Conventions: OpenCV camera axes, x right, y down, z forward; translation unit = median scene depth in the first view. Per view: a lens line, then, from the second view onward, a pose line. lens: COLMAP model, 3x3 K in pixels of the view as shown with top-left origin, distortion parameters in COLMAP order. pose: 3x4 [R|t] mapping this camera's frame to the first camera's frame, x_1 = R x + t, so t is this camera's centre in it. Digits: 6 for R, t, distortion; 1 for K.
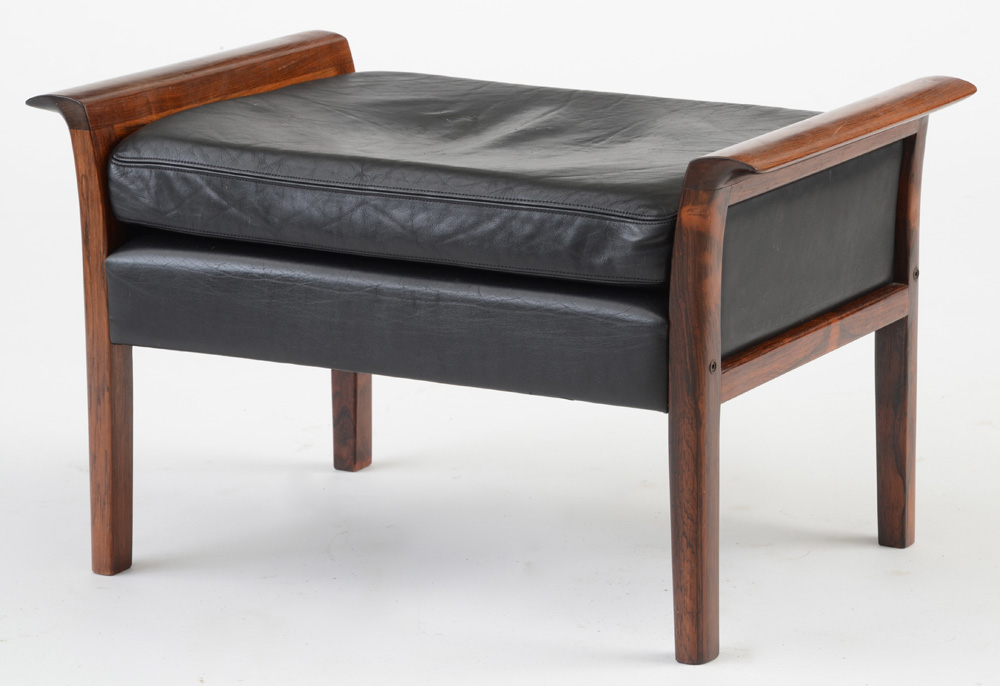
lens RADIAL K [[3985.8, 0, 498.1], [0, 3985.8, 350.6], [0, 0, 1]] dist [0.802788, 0.000000]
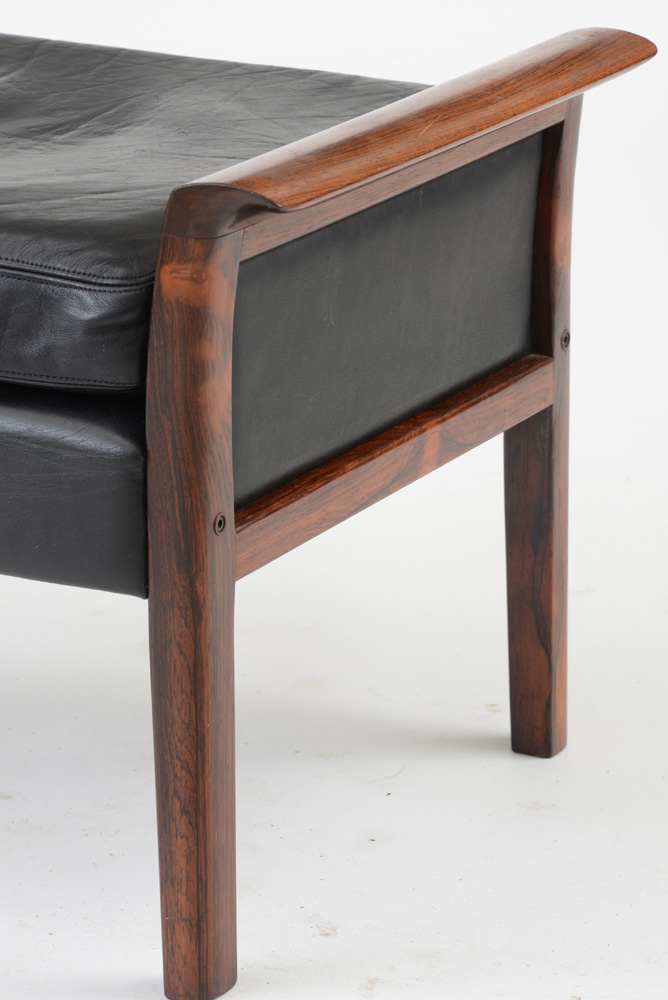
lens RADIAL K [[4289.7, 0, 339.1], [0, 4289.7, 496.1], [0, 0, 1]] dist [1.366687, 0.000000]
pose [[0.999689, -0.006486, 0.024094, 0.053150], [0.004974, 0.998046, 0.062288, -0.038842], [-0.024451, -0.062149, 0.997767, 0.324274]]
